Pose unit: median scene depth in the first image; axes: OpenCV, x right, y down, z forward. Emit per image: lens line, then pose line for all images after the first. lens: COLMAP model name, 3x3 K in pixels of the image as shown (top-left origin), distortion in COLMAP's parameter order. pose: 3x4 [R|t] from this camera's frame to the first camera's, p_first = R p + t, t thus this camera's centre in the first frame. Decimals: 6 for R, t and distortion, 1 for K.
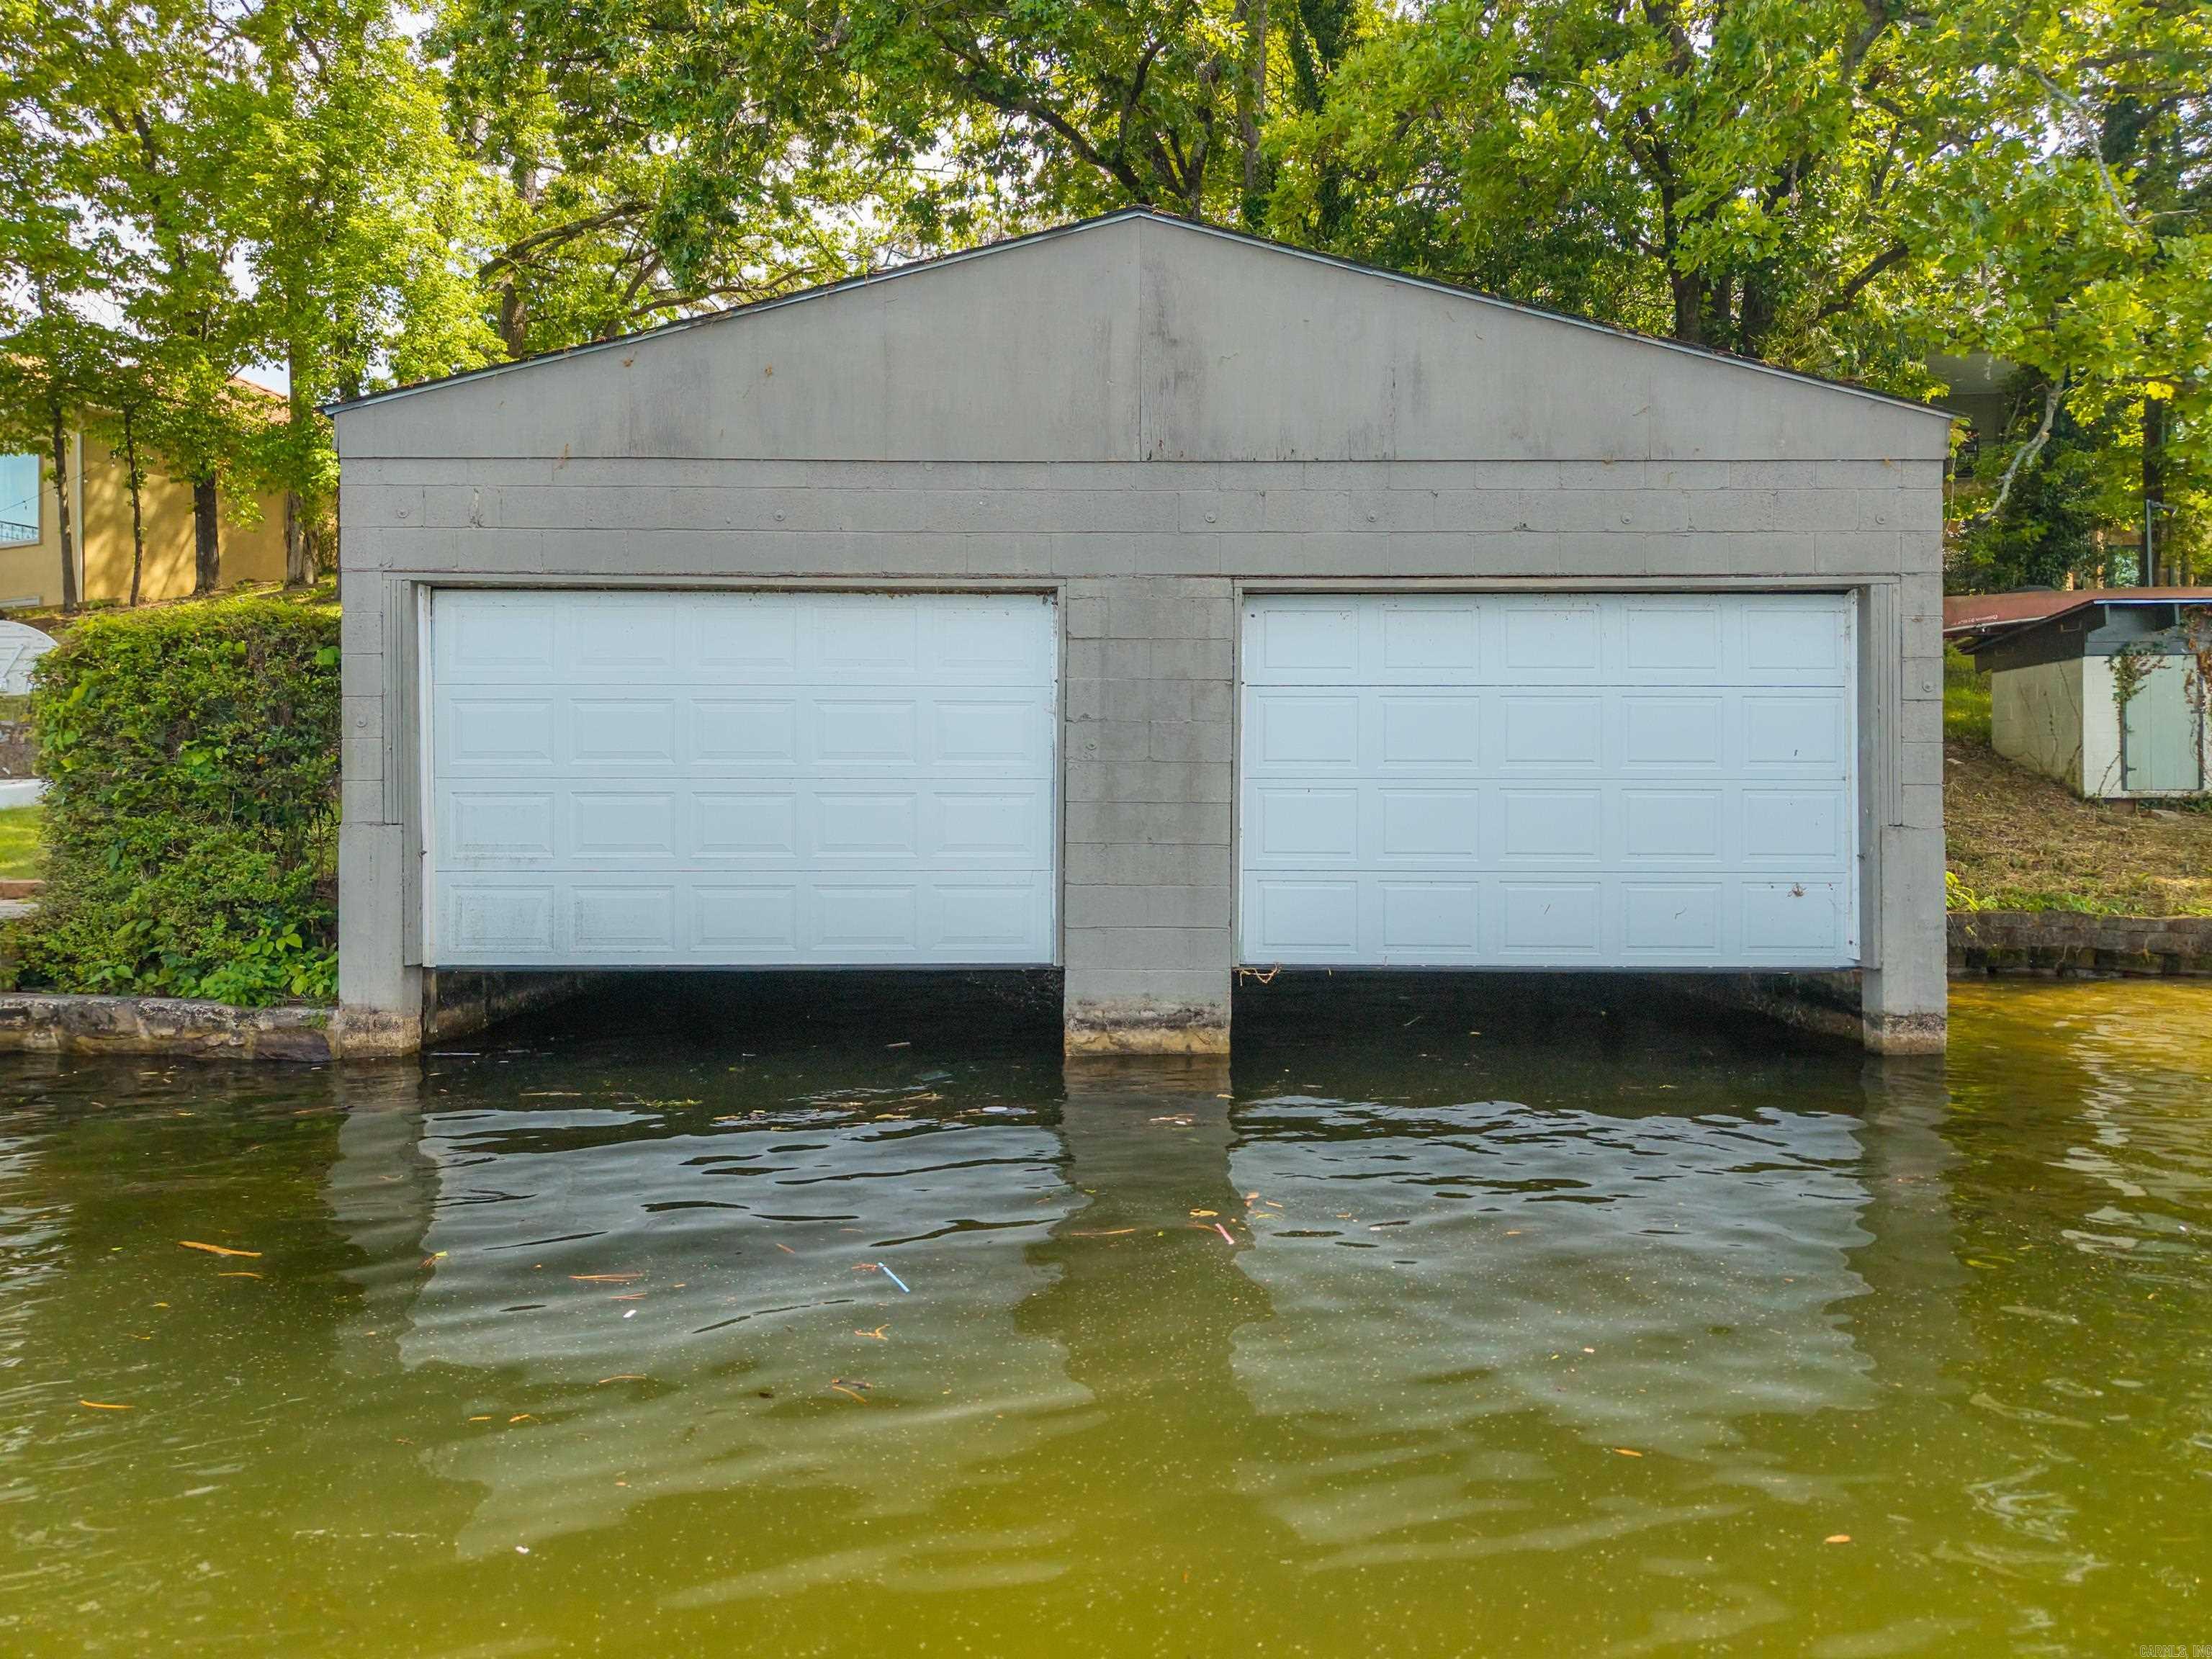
lens RADIAL K [[1544.3, 0, 1106.6], [0, 1544.3, 831.9], [0, 0, 1]] dist [-0.001116, 0.002851]
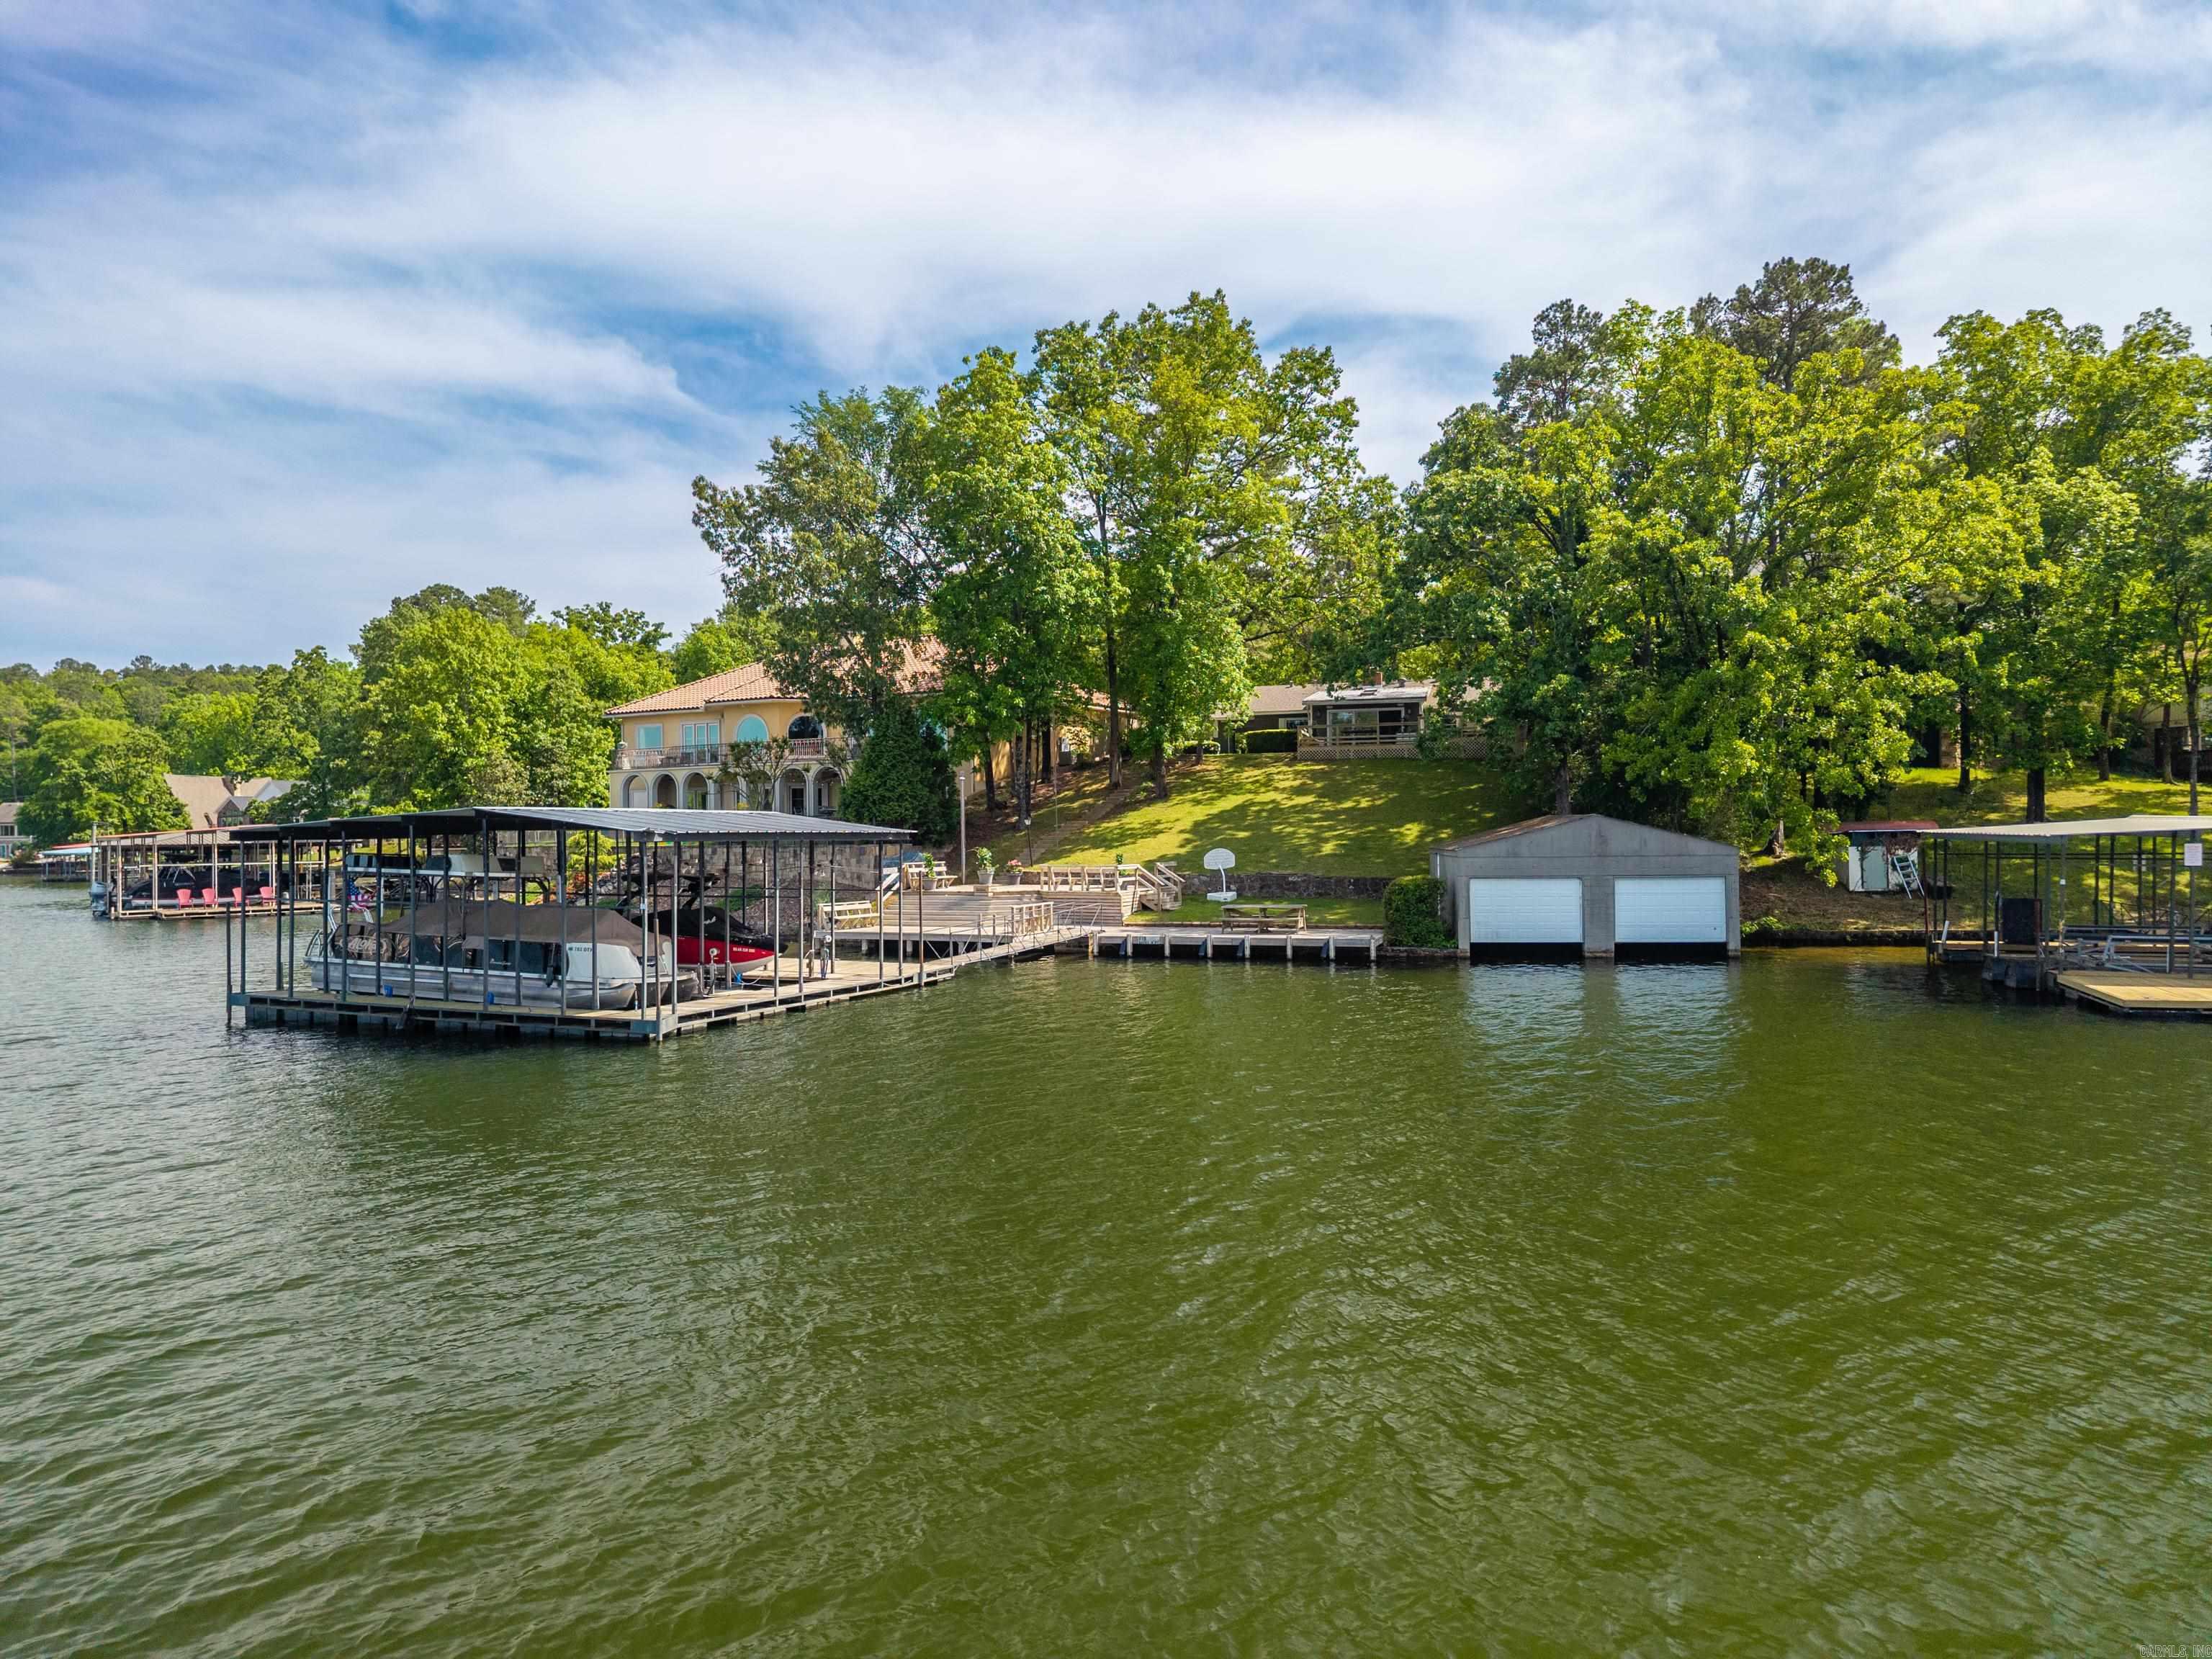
lens RADIAL K [[1544.3, 0, 1105.2], [0, 1544.3, 827.3], [0, 0, 1]] dist [-0.001116, 0.002851]
pose [[0.996602, -0.004393, -0.082252, -1.332106], [0.004593, 0.999987, 0.002246, -0.362158], [0.082241, -0.002616, 0.996609, -4.890144]]
